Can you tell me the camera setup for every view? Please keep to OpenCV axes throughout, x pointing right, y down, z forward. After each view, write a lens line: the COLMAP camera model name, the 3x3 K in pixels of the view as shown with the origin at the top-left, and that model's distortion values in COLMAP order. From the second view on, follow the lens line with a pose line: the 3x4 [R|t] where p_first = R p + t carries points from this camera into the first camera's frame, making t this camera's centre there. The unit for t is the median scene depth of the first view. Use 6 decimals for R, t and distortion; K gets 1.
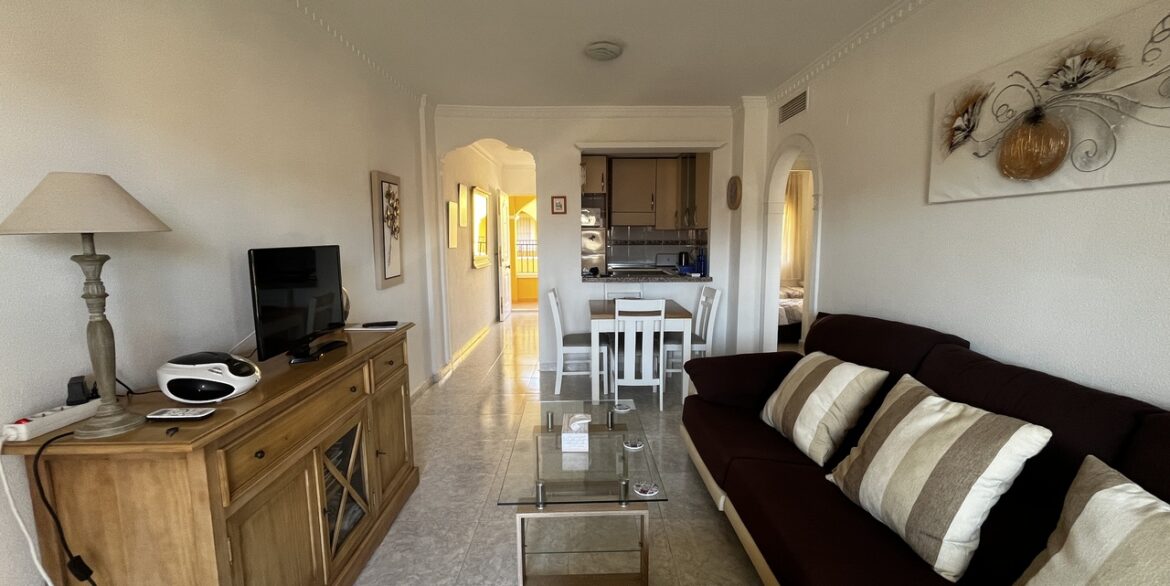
lens RADIAL K [[471.9, 0, 587.4], [0, 471.9, 292.1], [0, 0, 1]] dist [-0.002914, -0.000400]
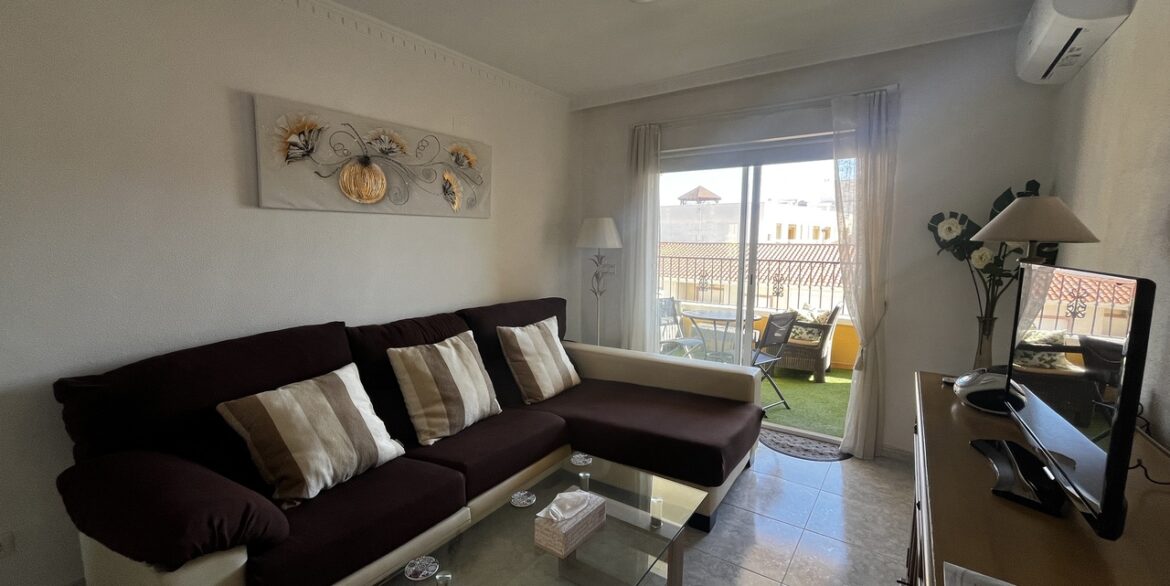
lens RADIAL K [[471.9, 0, 587.4], [0, 471.9, 292.1], [0, 0, 1]] dist [-0.002914, -0.000400]
pose [[-0.809495, -0.066469, 0.583352, -0.484124], [0.065346, 0.977198, 0.202023, -0.196536], [-0.583479, 0.201657, -0.786694, 1.643957]]
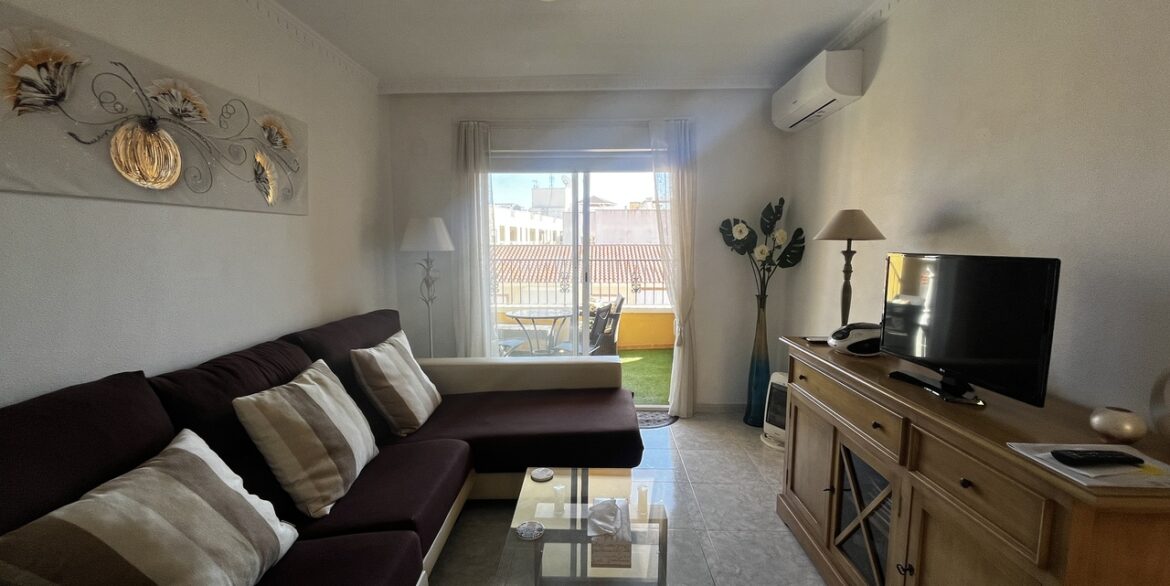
lens RADIAL K [[471.9, 0, 587.4], [0, 471.9, 292.1], [0, 0, 1]] dist [-0.002914, -0.000400]
pose [[-0.998938, 0.000728, 0.046076, -0.025844], [0.010870, 0.975382, 0.220254, -0.209797], [-0.044781, 0.220521, -0.974354, 1.776511]]
